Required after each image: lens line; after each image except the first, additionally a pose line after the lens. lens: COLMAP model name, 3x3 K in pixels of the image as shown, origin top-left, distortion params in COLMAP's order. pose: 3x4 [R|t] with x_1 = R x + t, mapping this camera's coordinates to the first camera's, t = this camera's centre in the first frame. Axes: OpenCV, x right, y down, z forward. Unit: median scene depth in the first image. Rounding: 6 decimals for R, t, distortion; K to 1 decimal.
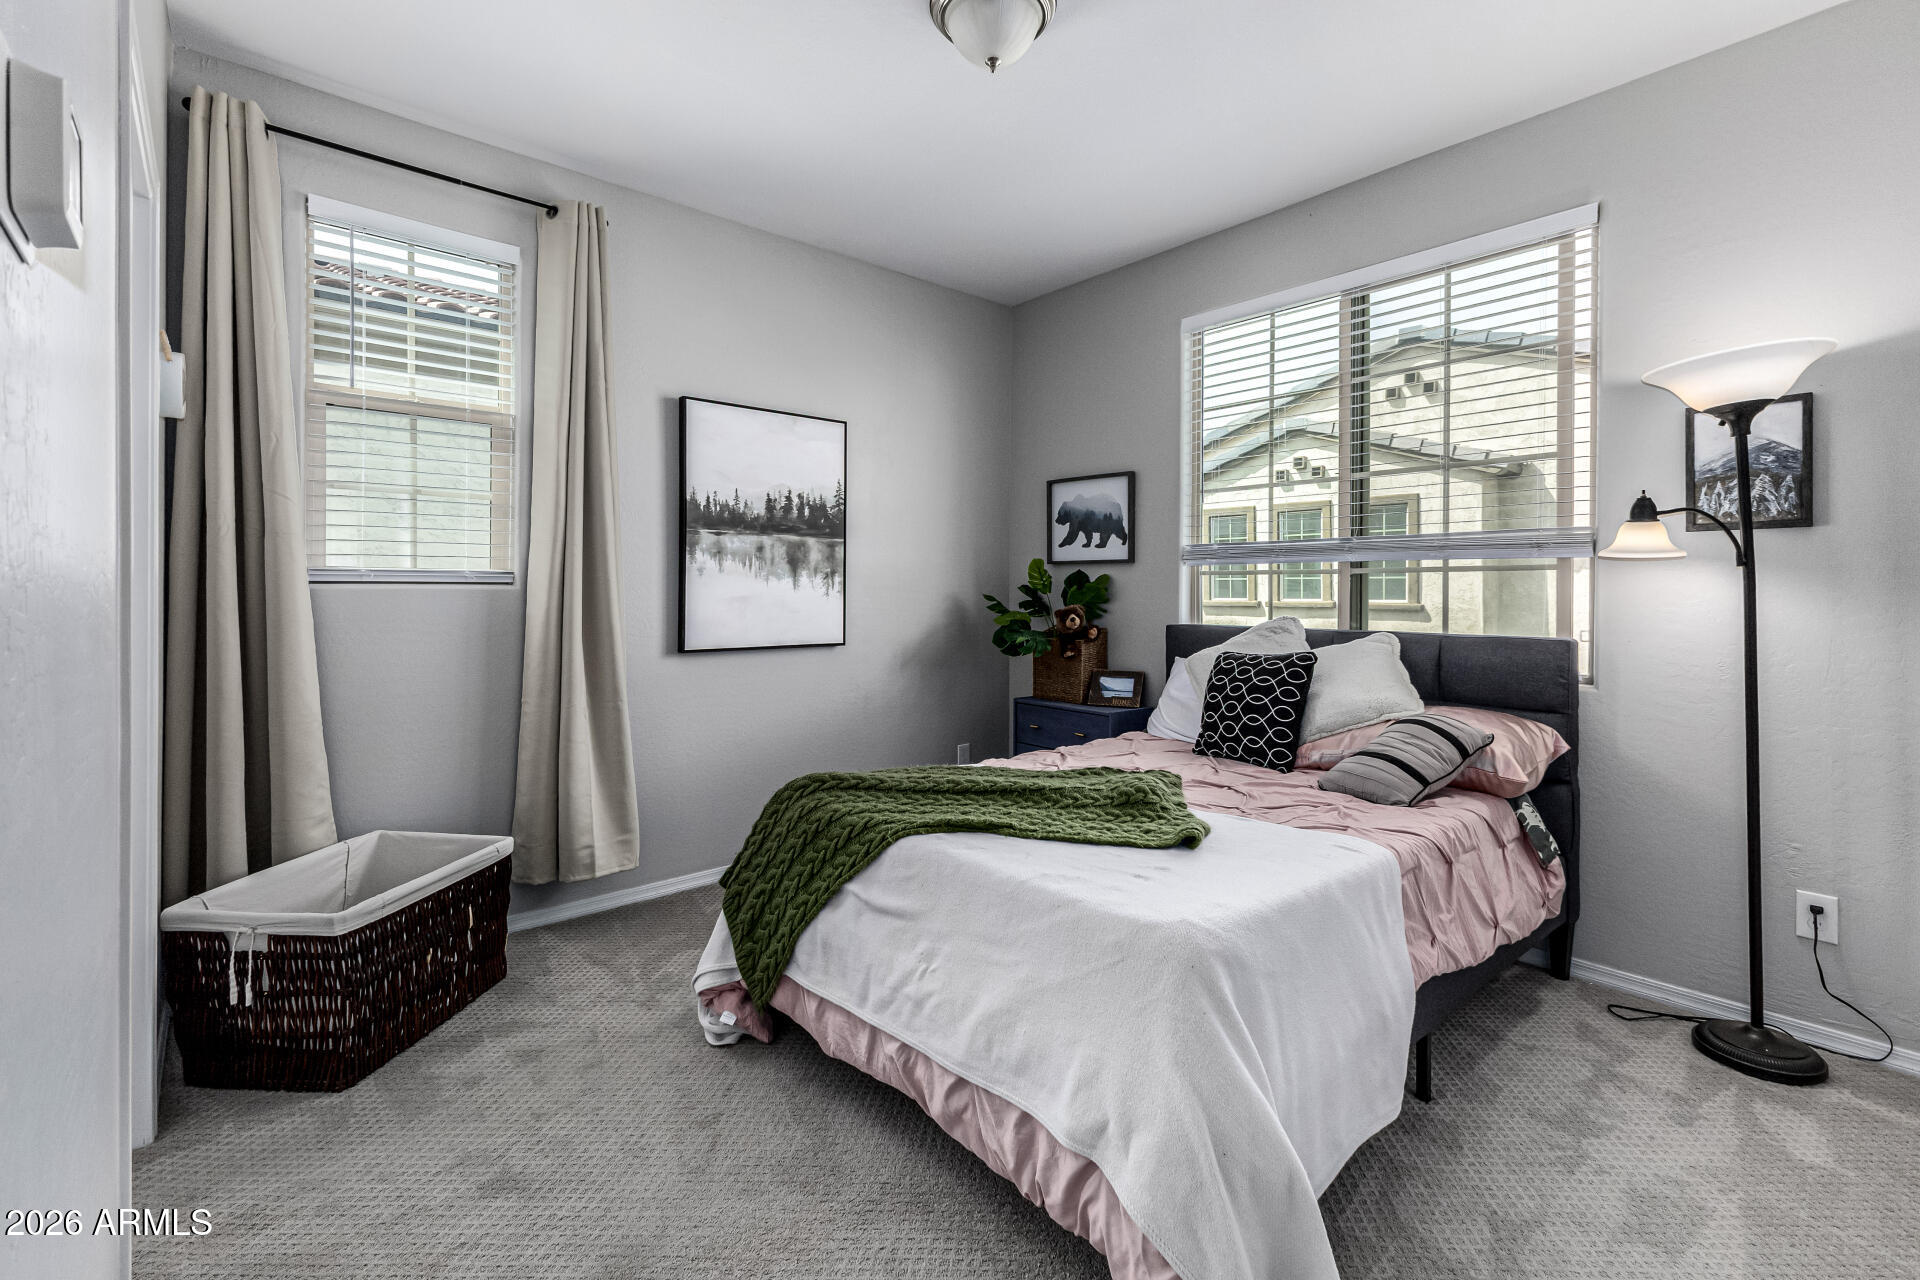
lens RADIAL K [[845.0, 0, 984.8], [0, 845.0, 591.4], [0, 0, 1]] dist [0.008850, 0.000188]
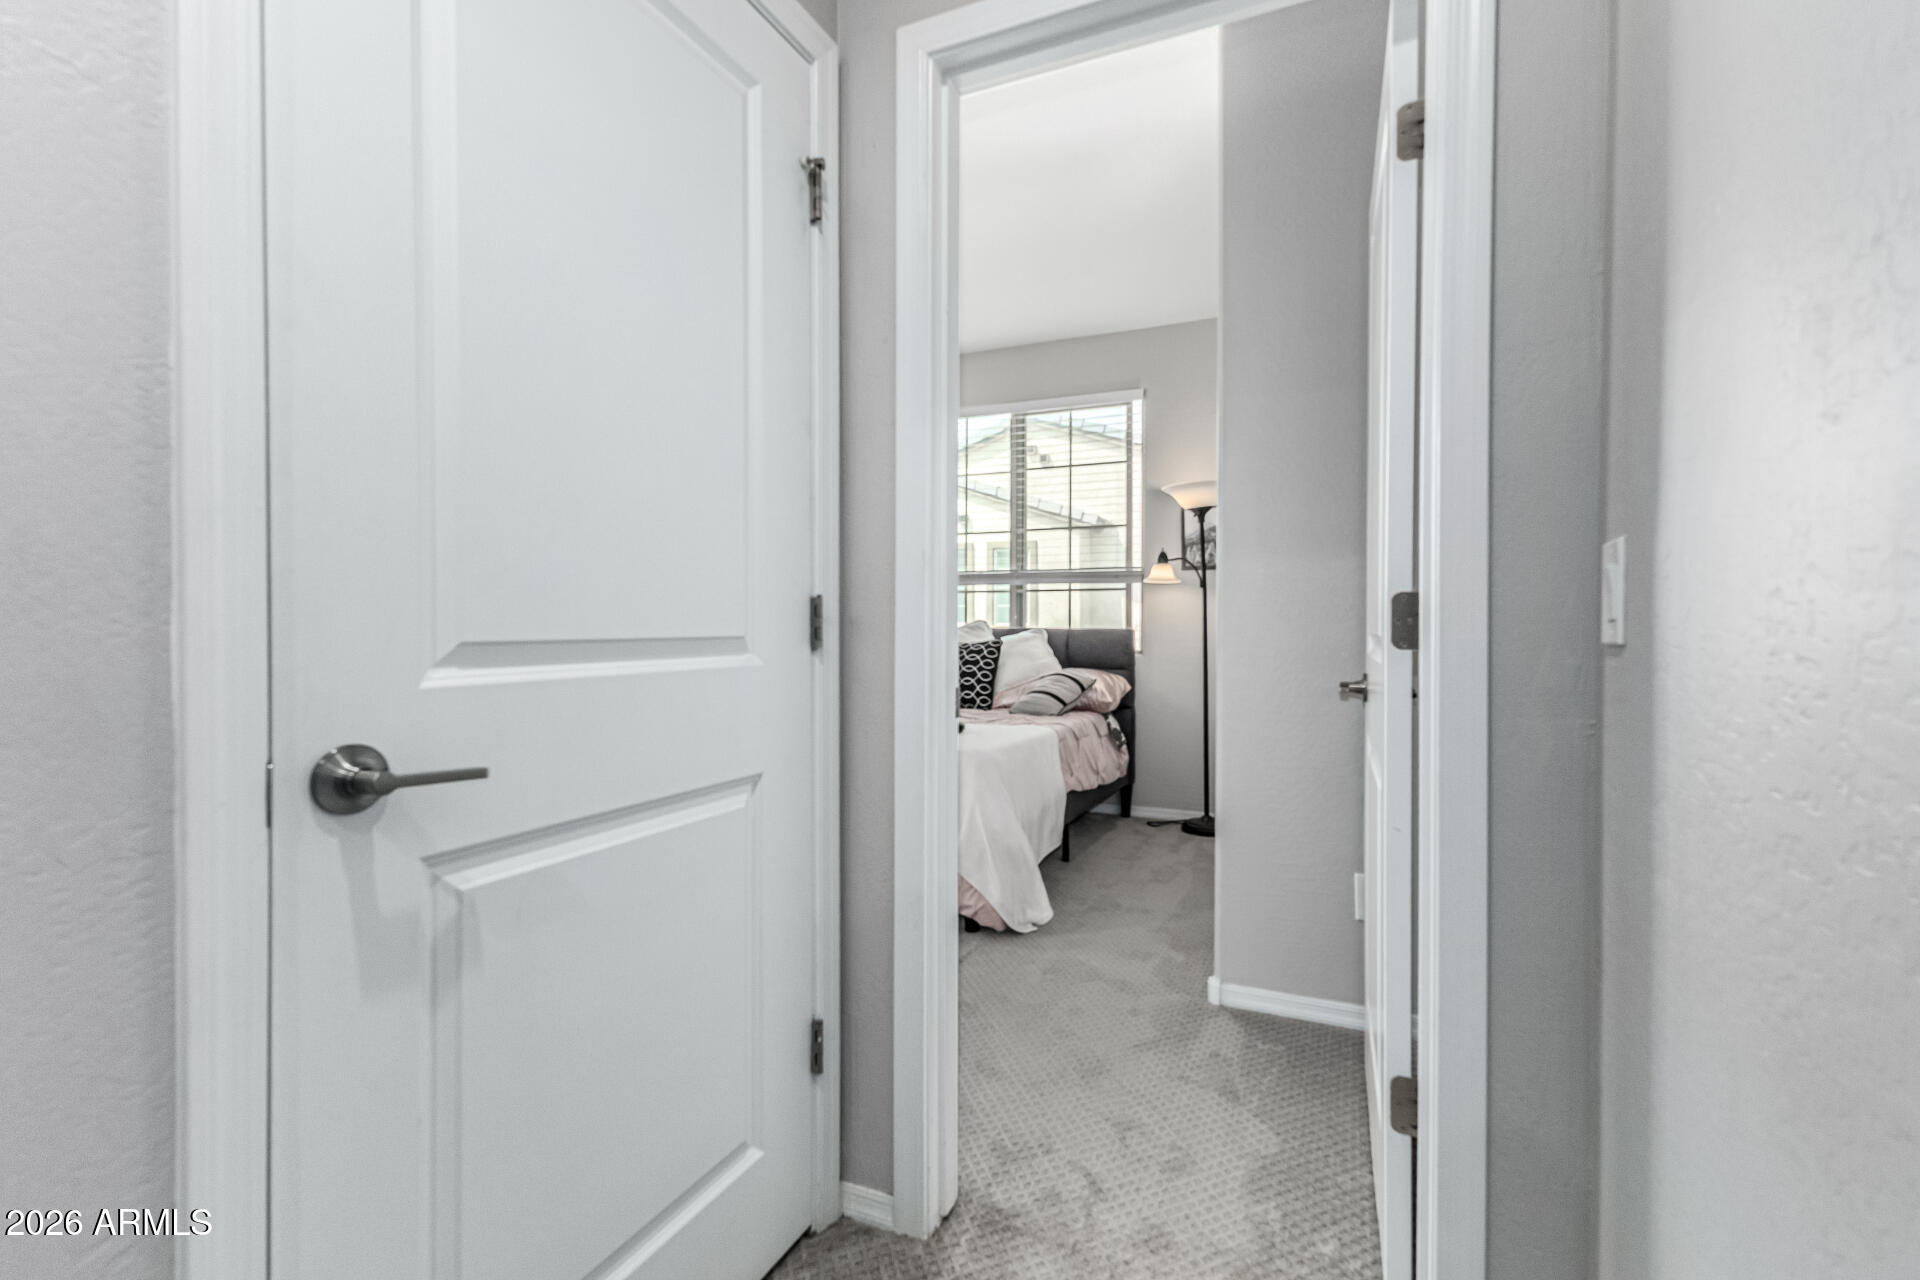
lens RADIAL K [[845.0, 0, 958.1], [0, 845.0, 633.1], [0, 0, 1]] dist [0.008850, 0.000188]
pose [[0.921975, -0.006757, 0.387191, -0.358505], [0.001600, 0.999906, 0.013639, 0.042039], [-0.387247, -0.011955, 0.921898, -0.533106]]
